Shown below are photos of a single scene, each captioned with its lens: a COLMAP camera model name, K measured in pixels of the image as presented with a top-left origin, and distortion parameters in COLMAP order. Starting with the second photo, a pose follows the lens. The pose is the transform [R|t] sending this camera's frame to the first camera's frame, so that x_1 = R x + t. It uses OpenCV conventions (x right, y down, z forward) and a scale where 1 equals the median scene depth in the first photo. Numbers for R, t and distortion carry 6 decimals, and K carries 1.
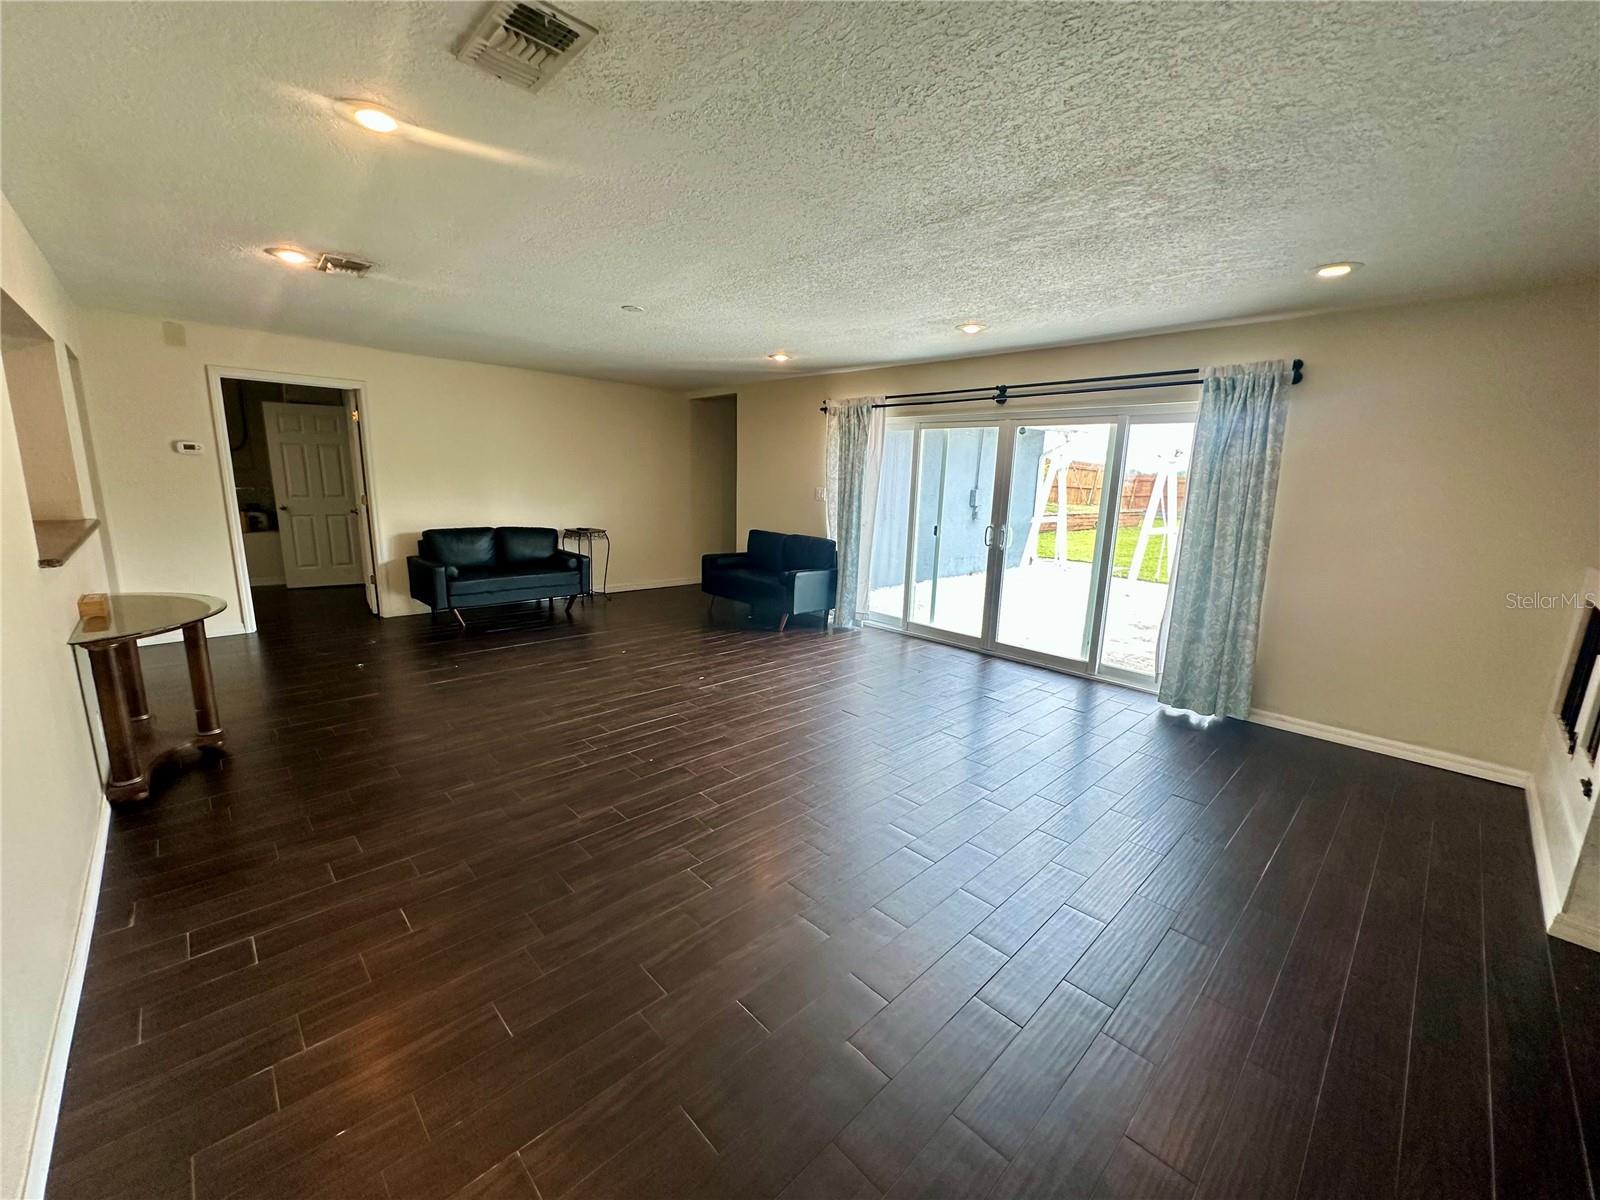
lens RADIAL K [[643.1, 0, 806.1], [0, 643.1, 602.4], [0, 0, 1]] dist [-0.000689, -0.000090]
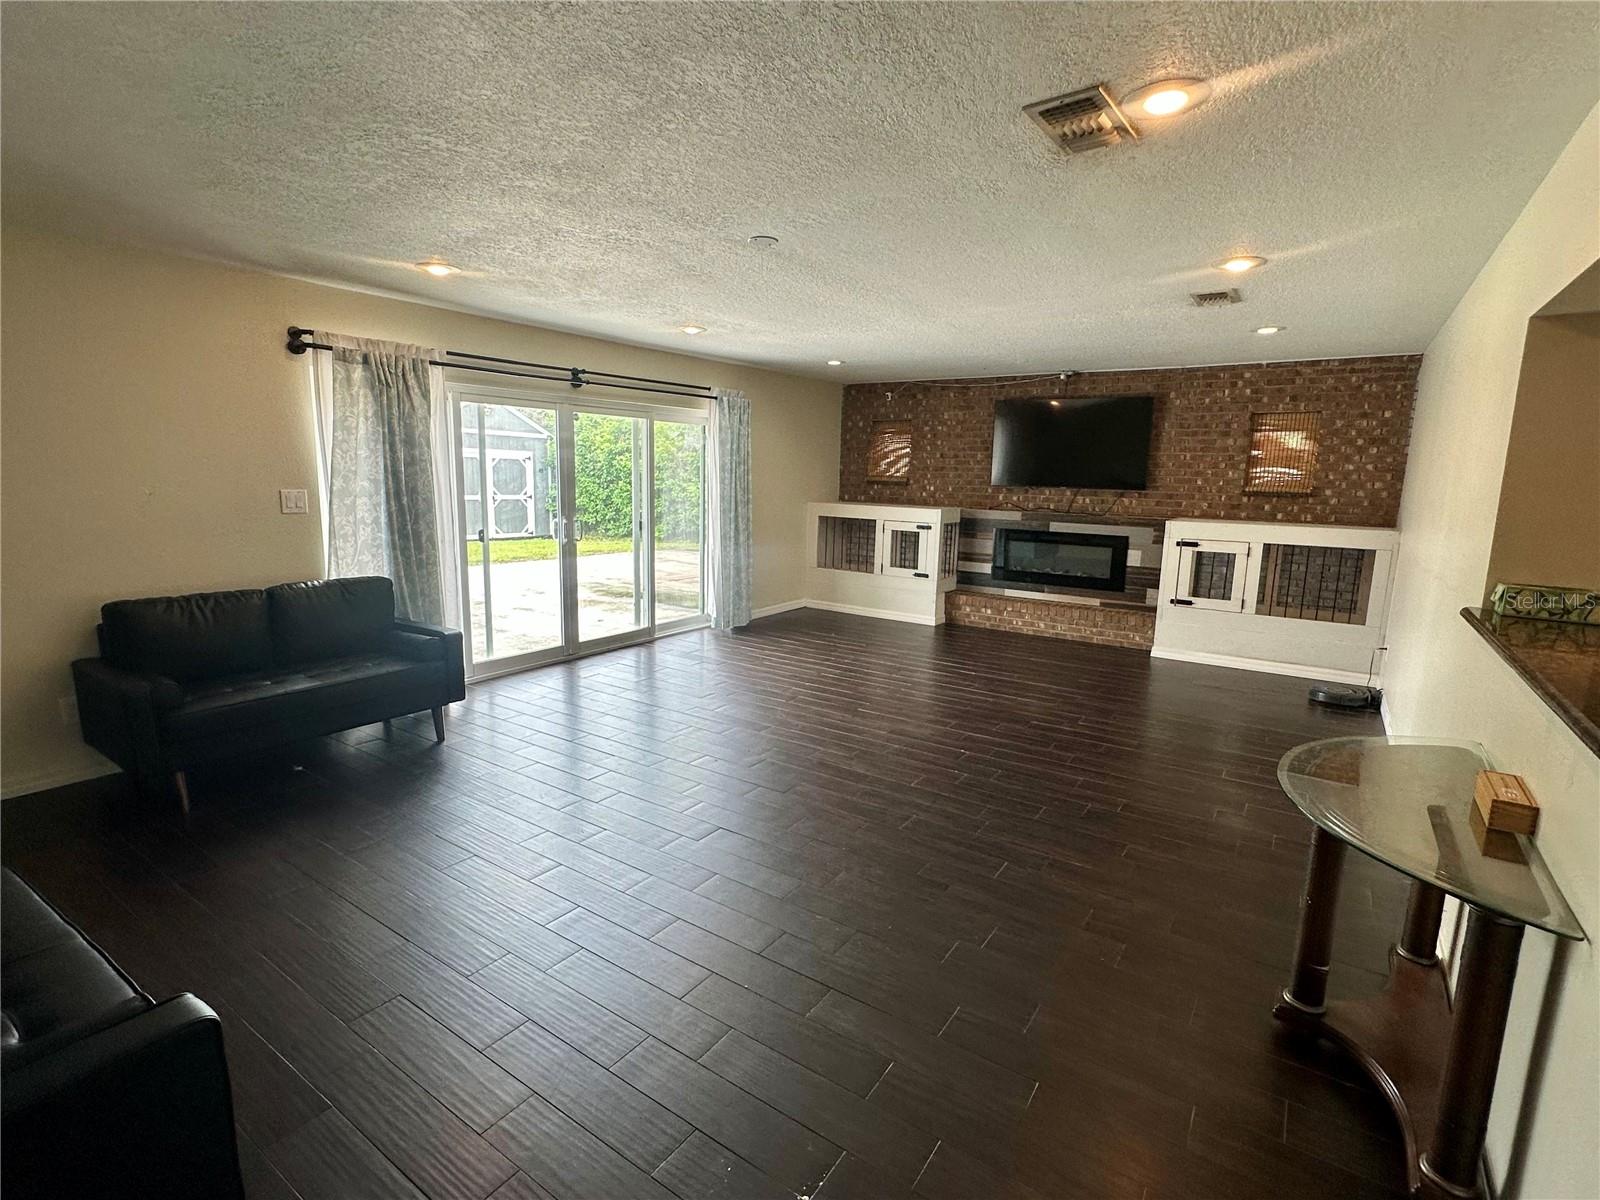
lens RADIAL K [[758.0, 0, 809.9], [0, 758.0, 595.3], [0, 0, 1]] dist [-0.004426, -0.000158]
pose [[-0.210782, -0.192813, 0.958329, -0.829126], [0.167615, 0.958706, 0.229755, -0.203749], [-0.963056, 0.209059, -0.169759, 0.871374]]
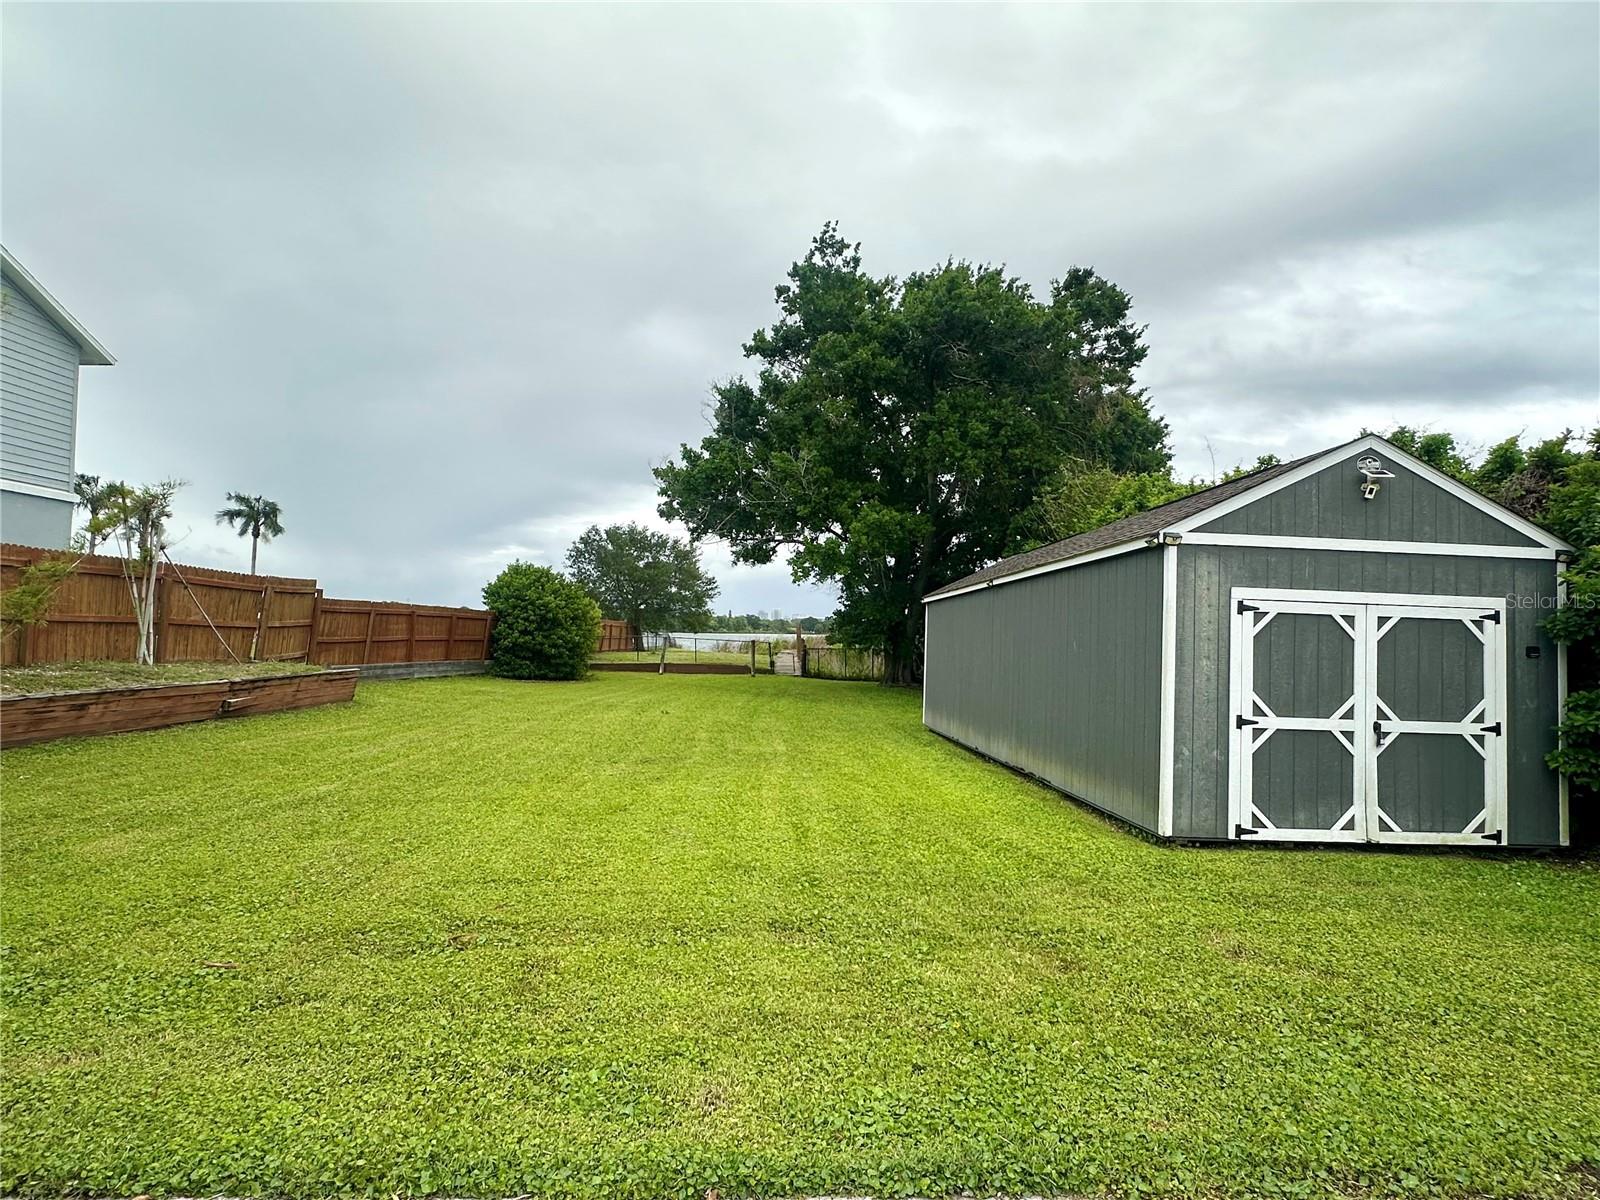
lens RADIAL K [[845.1, 0, 789.8], [0, 845.1, 603.8], [0, 0, 1]] dist [-0.006885, -0.004419]
pose [[0.682139, 0.013182, 0.731104, 1.135455], [0.144146, 0.977794, -0.152122, -0.202415], [-0.716874, 0.209154, 0.665091, 1.295584]]
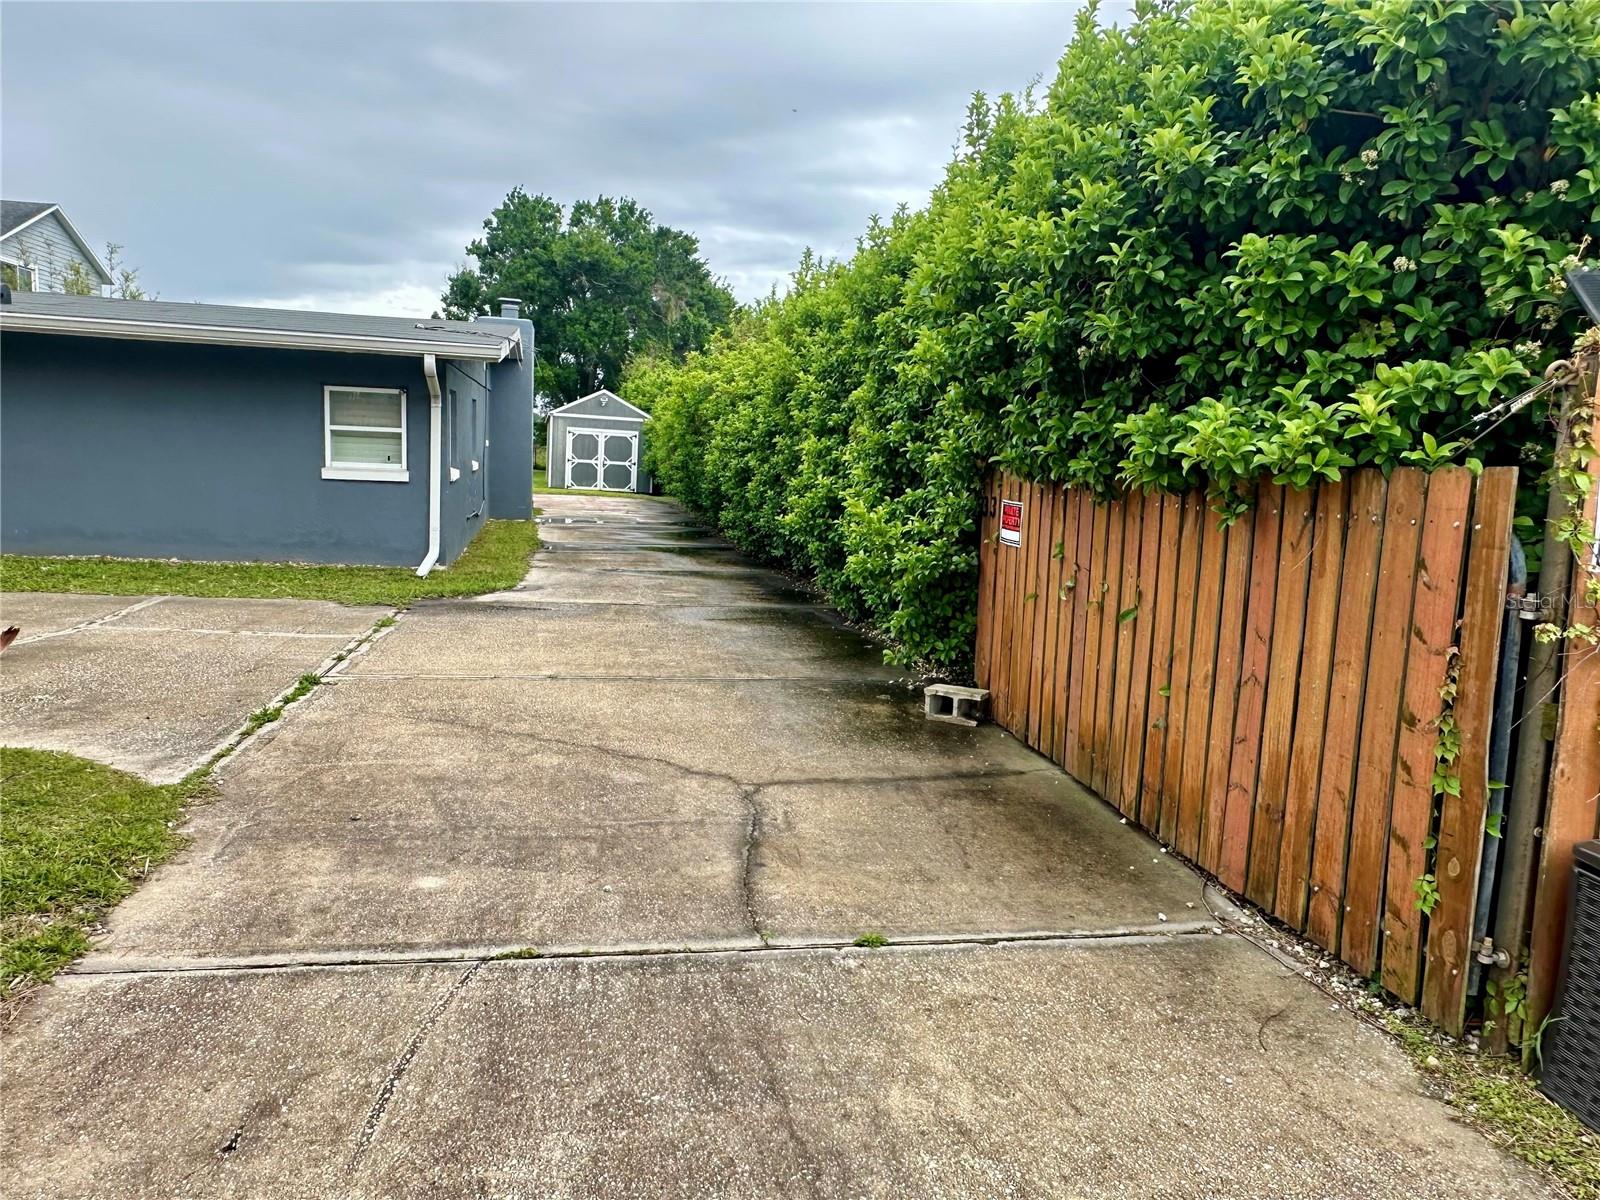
lens RADIAL K [[1176.3, 0, 804.5], [0, 1176.3, 601.0], [0, 0, 1]] dist [0.009247, 0.000465]
pose [[0.545125, -0.111079, 0.830964, -2.824597], [0.137023, 0.989660, 0.042404, 0.629621], [-0.827082, 0.090746, 0.554708, -3.483767]]
